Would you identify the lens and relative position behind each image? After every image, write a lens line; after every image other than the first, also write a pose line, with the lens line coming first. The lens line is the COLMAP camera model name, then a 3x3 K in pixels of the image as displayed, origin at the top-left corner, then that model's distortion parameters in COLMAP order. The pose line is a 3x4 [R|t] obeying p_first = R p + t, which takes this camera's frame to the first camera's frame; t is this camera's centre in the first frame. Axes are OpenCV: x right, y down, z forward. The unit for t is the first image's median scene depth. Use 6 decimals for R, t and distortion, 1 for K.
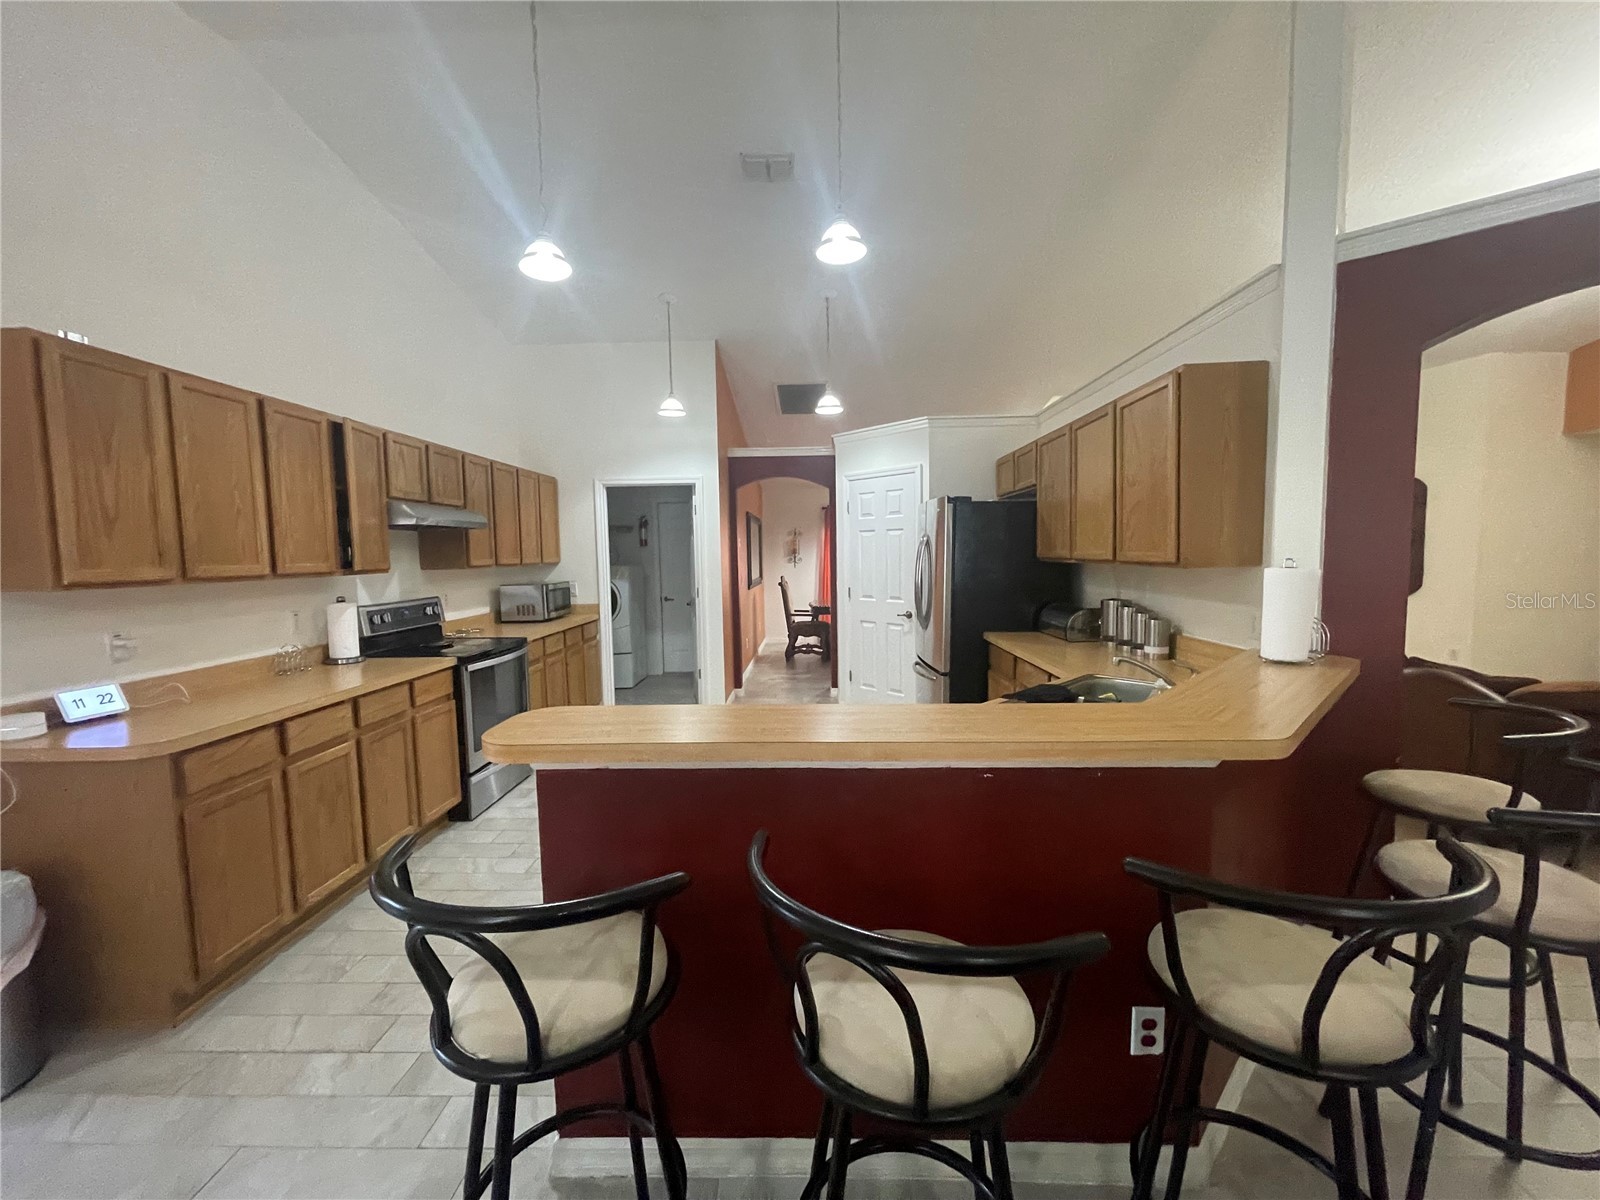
lens RADIAL K [[656.7, 0, 799.7], [0, 656.7, 603.4], [0, 0, 1]] dist [-0.001644, 0.004622]
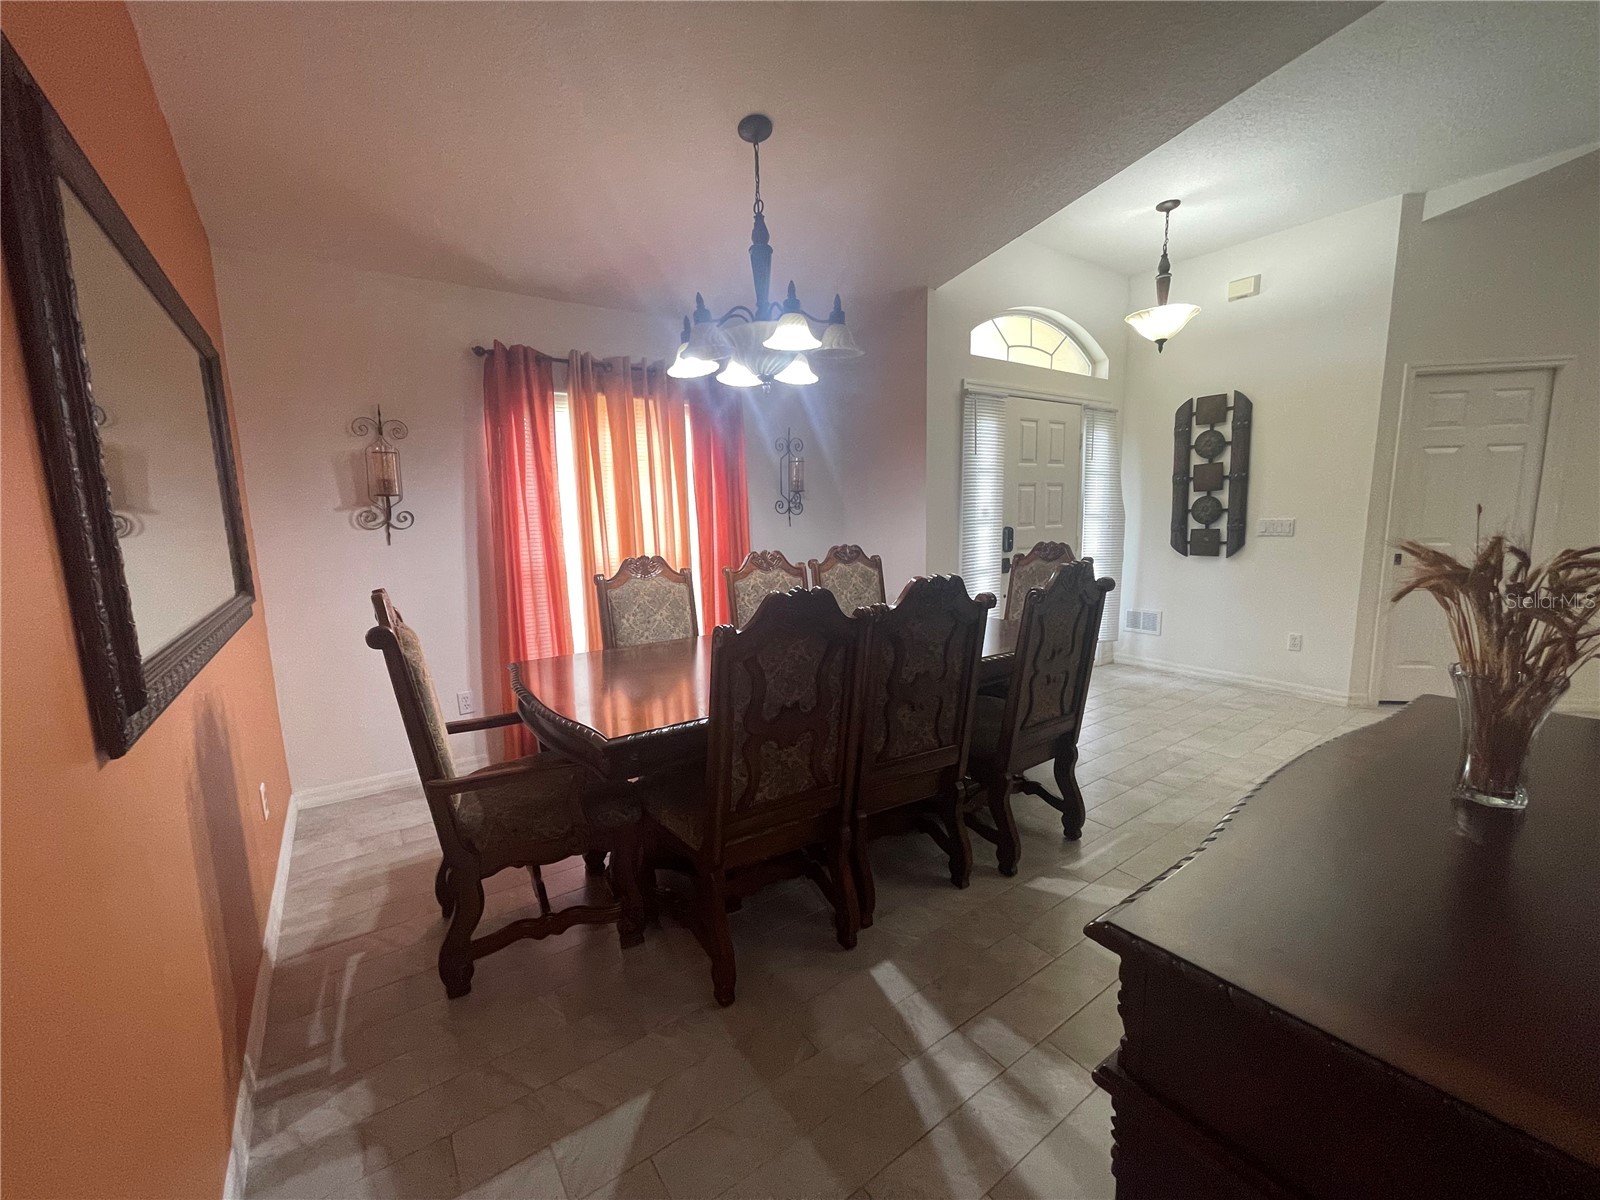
lens RADIAL K [[656.7, 0, 799.7], [0, 656.7, 603.4], [0, 0, 1]] dist [-0.001644, 0.004622]
pose [[0.797909, -0.053992, 0.600355, -0.062415], [0.037366, 0.998495, 0.040136, -0.057811], [-0.601619, -0.009591, 0.798726, 1.103779]]
